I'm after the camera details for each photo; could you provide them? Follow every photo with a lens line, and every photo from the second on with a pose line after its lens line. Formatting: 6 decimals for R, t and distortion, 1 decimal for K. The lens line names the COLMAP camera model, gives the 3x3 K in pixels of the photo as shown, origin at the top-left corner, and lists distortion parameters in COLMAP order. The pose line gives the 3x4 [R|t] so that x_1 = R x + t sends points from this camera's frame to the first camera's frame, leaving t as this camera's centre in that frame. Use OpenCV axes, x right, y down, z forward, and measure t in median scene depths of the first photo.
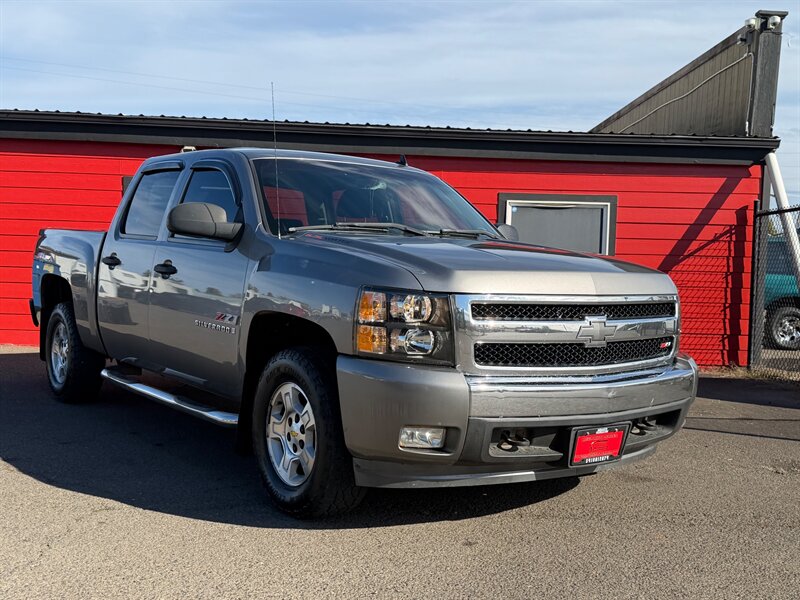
lens RADIAL K [[829.2, 0, 396.6], [0, 829.2, 305.3], [0, 0, 1]] dist [0.154378, -0.304686]
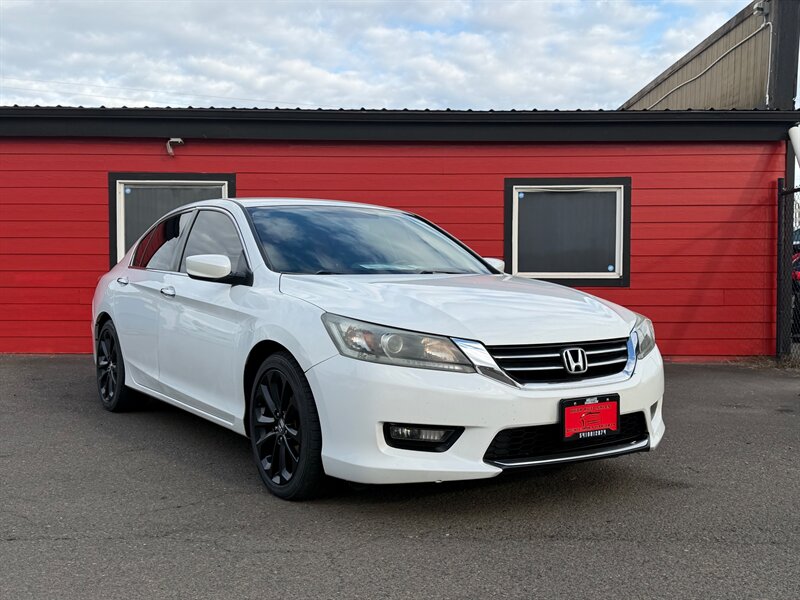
lens RADIAL K [[805.0, 0, 398.5], [0, 805.0, 302.0], [0, 0, 1]] dist [0.148190, -0.264556]
pose [[0.999466, -0.026552, -0.019032, 0.017444], [0.026317, 0.999575, -0.012525, 0.013684], [0.019356, 0.012017, 0.999740, 0.086756]]
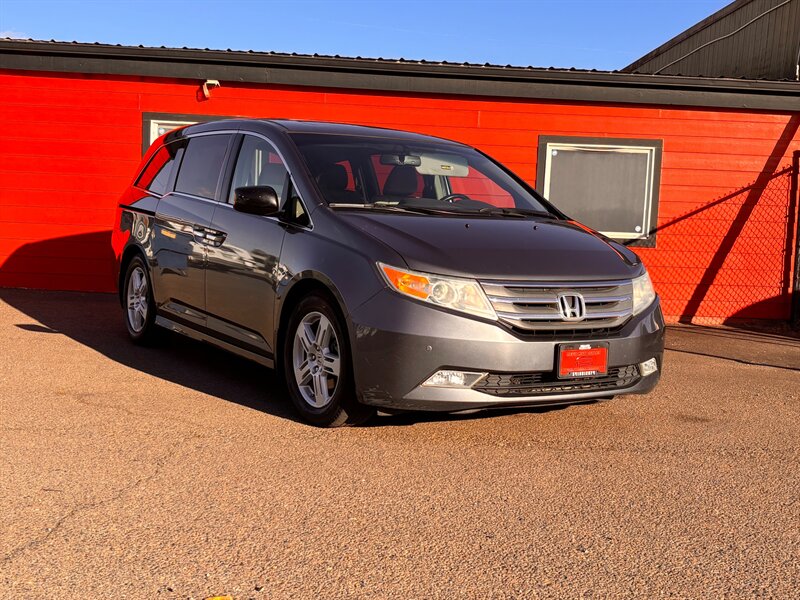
lens RADIAL K [[915.2, 0, 410.7], [0, 915.2, 300.5], [0, 0, 1]] dist [0.126873, -0.359269]
pose [[0.999807, 0.012512, 0.015144, -0.037509], [-0.013215, 0.998796, 0.047246, 0.005762], [-0.014534, -0.047437, 0.998768, -0.053884]]
